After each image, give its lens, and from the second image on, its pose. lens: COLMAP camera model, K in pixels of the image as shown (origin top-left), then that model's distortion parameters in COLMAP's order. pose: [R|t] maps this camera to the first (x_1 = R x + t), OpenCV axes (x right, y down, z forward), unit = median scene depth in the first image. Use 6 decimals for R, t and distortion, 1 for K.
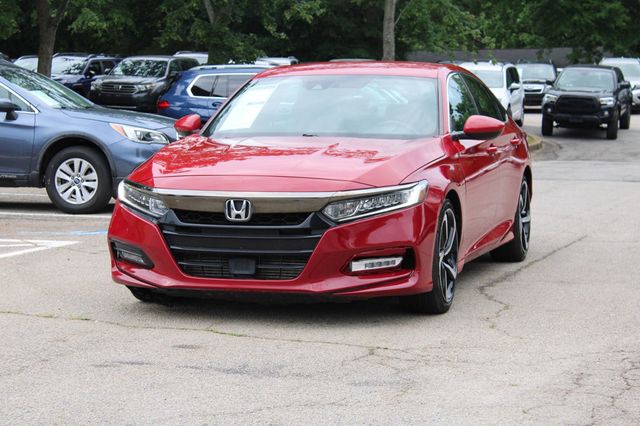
lens RADIAL K [[1569.7, 0, 320.3], [0, 1569.7, 212.4], [0, 0, 1]] dist [0.063055, 0.000000]
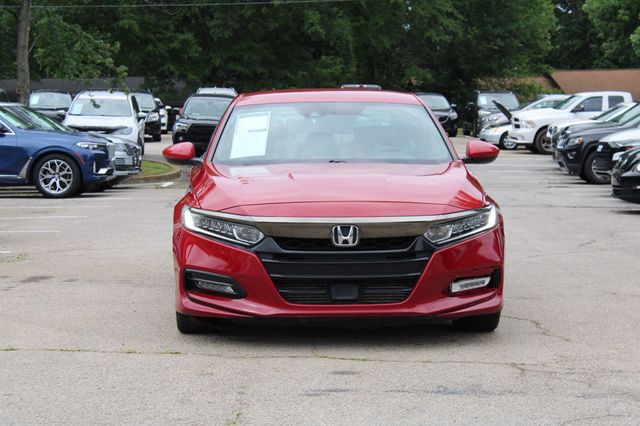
lens RADIAL K [[1569.7, 0, 320.5], [0, 1569.7, 213.3], [0, 0, 1]] dist [0.063055, 0.000000]
pose [[0.945823, -0.021628, 0.323961, -0.389551], [0.027474, 0.999532, -0.013484, -0.002758], [-0.323517, 0.021654, 0.945974, 0.051441]]
